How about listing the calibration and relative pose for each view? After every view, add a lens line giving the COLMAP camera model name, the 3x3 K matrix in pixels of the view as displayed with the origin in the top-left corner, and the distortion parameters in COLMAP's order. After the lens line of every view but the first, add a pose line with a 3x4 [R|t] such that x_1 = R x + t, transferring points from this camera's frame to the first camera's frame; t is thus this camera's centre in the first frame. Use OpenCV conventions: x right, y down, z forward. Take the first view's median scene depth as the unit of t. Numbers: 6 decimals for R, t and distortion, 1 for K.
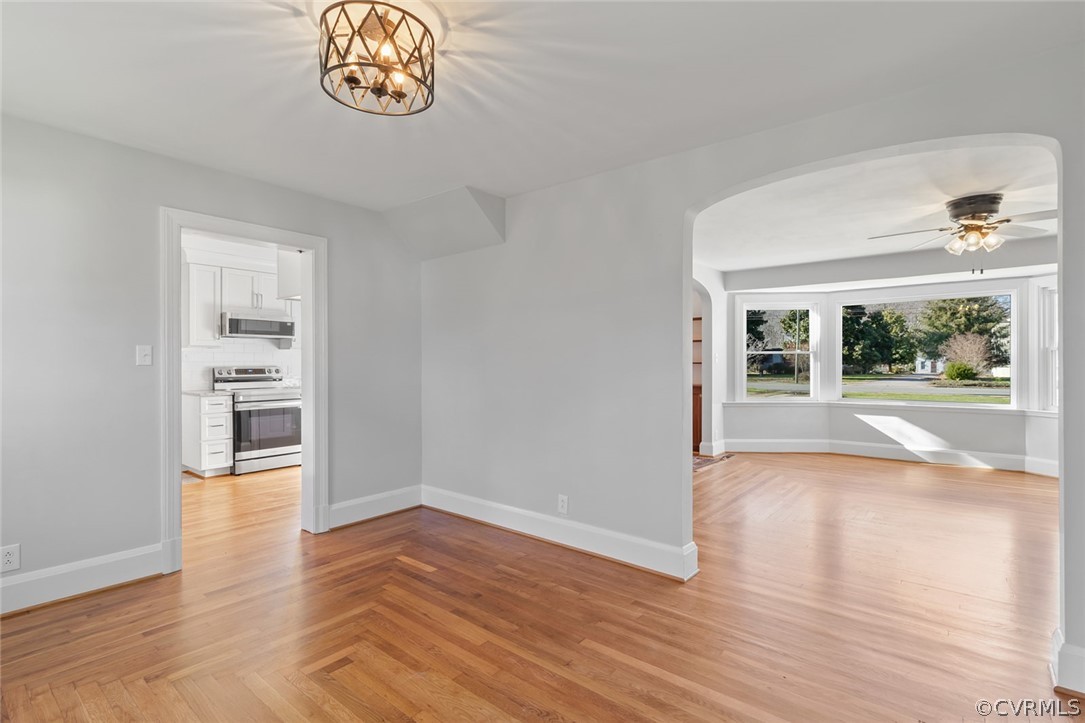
lens RADIAL K [[507.0, 0, 540.3], [0, 507.0, 363.4], [0, 0, 1]] dist [0.011415, 0.000137]
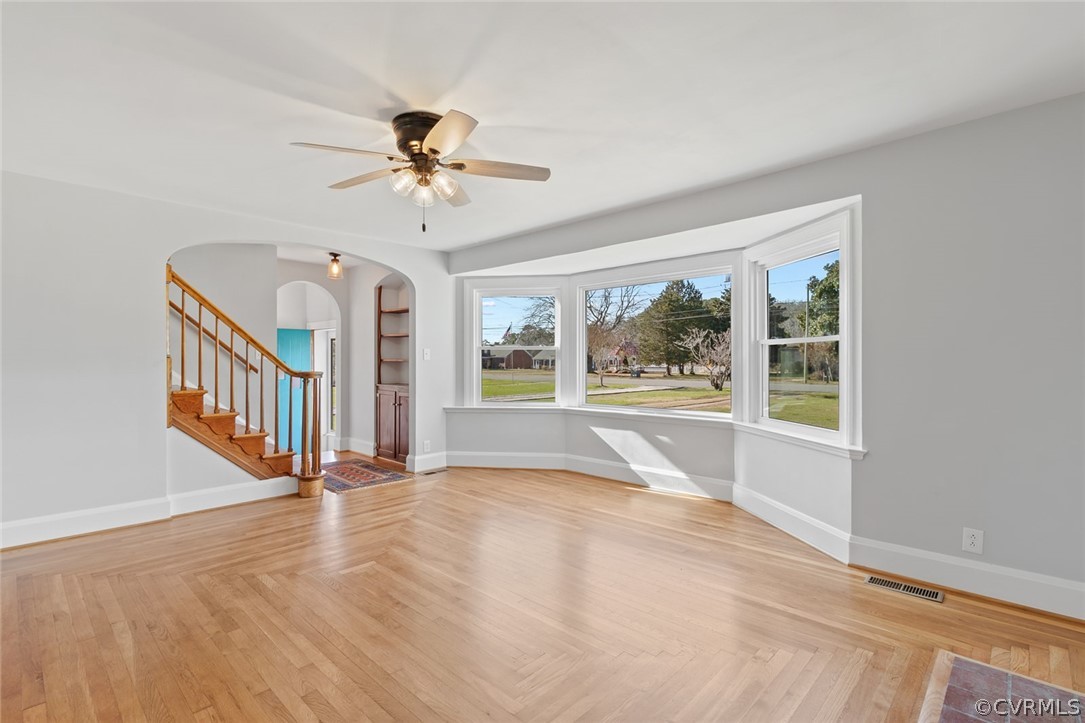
lens RADIAL K [[507.7, 0, 537.9], [0, 507.7, 360.1], [0, 0, 1]] dist [0.001308, 0.000096]
pose [[0.997027, 0.001825, -0.077029, 0.646500], [-0.002045, 0.999994, -0.002775, 0.000690], [0.077024, 0.002924, 0.997025, 0.198301]]
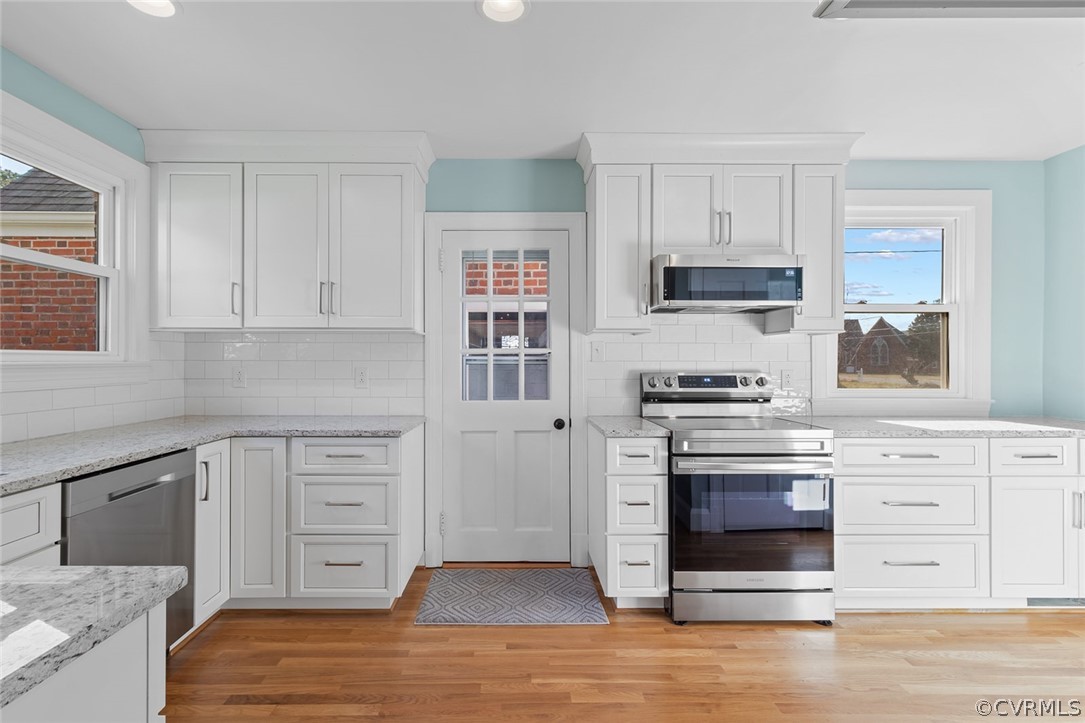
lens RADIAL K [[513.1, 0, 526.1], [0, 513.1, 360.4], [0, 0, 1]] dist [-0.001684, -0.000003]
pose [[0.643460, -0.000613, -0.765479, -0.308751], [-0.004122, 0.999982, -0.004266, -0.001425], [0.765468, 0.005900, 0.643446, 0.556688]]
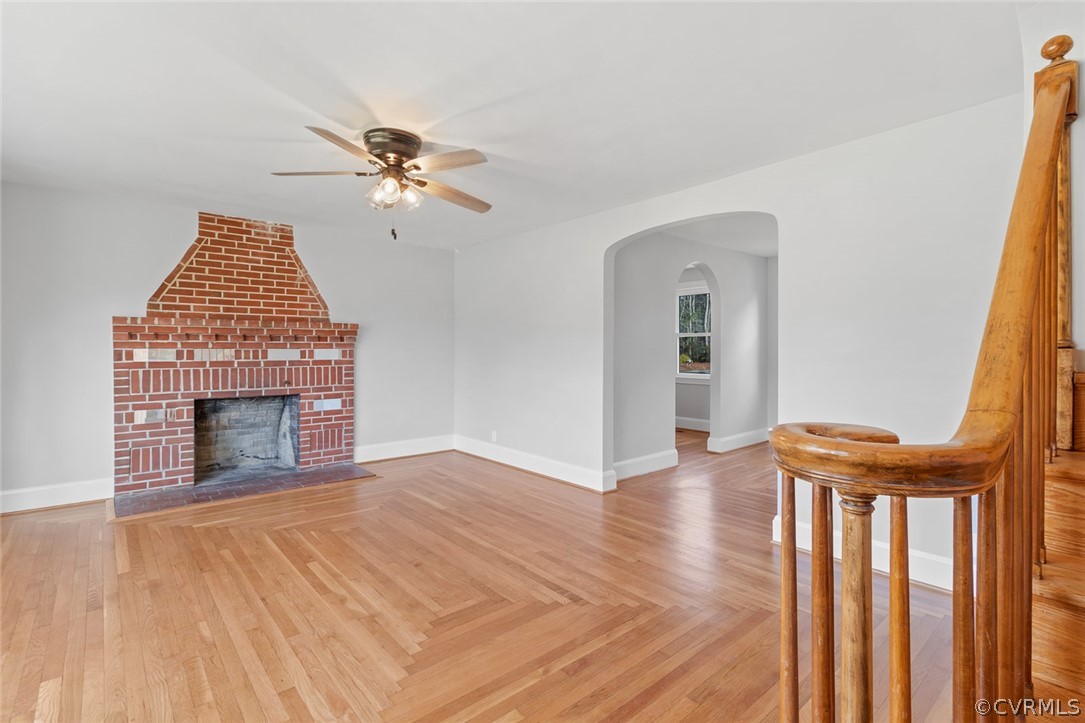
lens RADIAL K [[503.5, 0, 545.1], [0, 503.5, 352.8], [0, 0, 1]] dist [0.003323, 0.000615]
pose [[-0.987380, -0.000481, 0.158371, 0.306685], [0.000977, 0.999958, 0.009131, -0.003534], [-0.158369, 0.009170, -0.987337, 1.050613]]
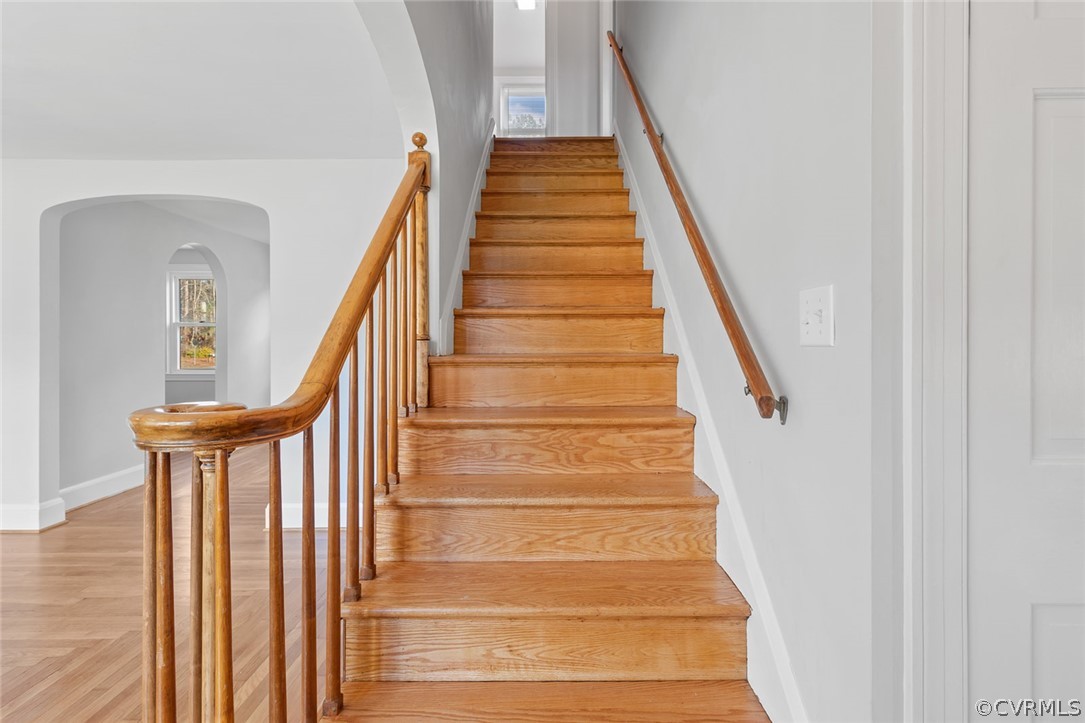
lens RADIAL K [[507.6, 0, 544.7], [0, 507.6, 341.3], [0, 0, 1]] dist [0.002209, 0.000427]
pose [[-0.765317, 0.001585, -0.643651, 0.274477], [-0.000584, 0.999995, 0.003157, -0.003641], [0.643653, 0.002792, -0.765312, 1.100720]]
